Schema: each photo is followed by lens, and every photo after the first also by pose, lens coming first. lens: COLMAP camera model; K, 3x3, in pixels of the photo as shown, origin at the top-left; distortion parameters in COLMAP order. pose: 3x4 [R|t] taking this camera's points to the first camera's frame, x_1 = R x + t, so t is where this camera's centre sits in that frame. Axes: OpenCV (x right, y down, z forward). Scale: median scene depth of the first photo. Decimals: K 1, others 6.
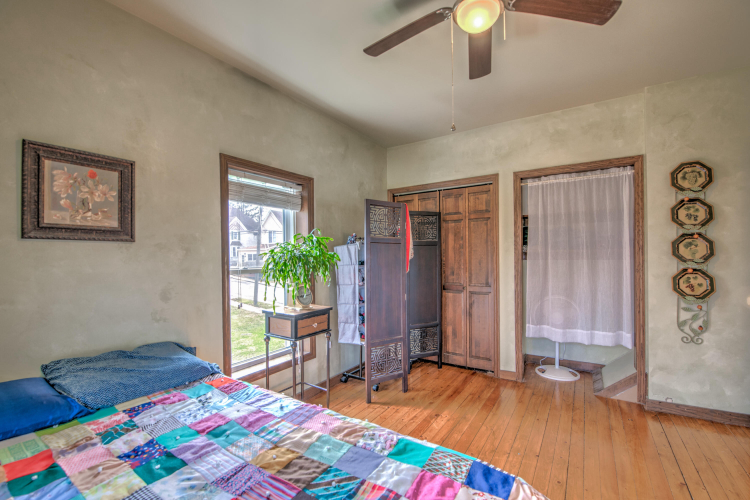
lens RADIAL K [[326.2, 0, 377.2], [0, 326.2, 257.6], [0, 0, 1]] dist [0.000741, -0.006915]
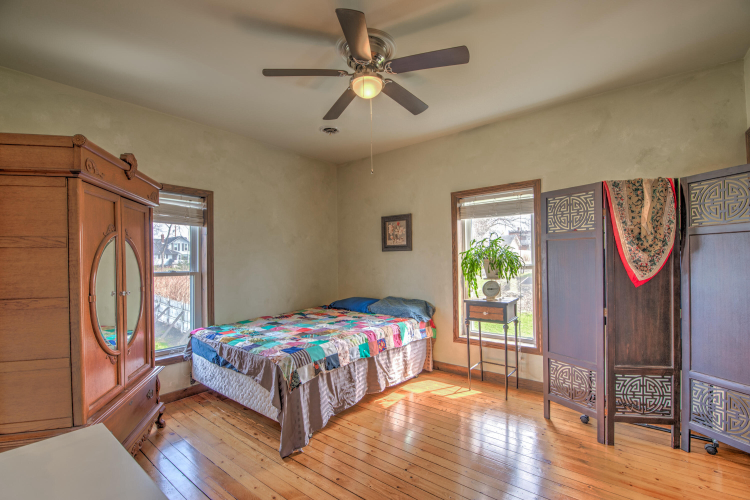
lens RADIAL K [[326.2, 0, 377.2], [0, 326.2, 257.6], [0, 0, 1]] dist [0.000741, -0.006915]
pose [[-0.095910, 0.004954, -0.995378, 1.486816], [0.010361, 0.999938, 0.003978, -0.013775], [0.995336, -0.009932, -0.095955, 1.015271]]
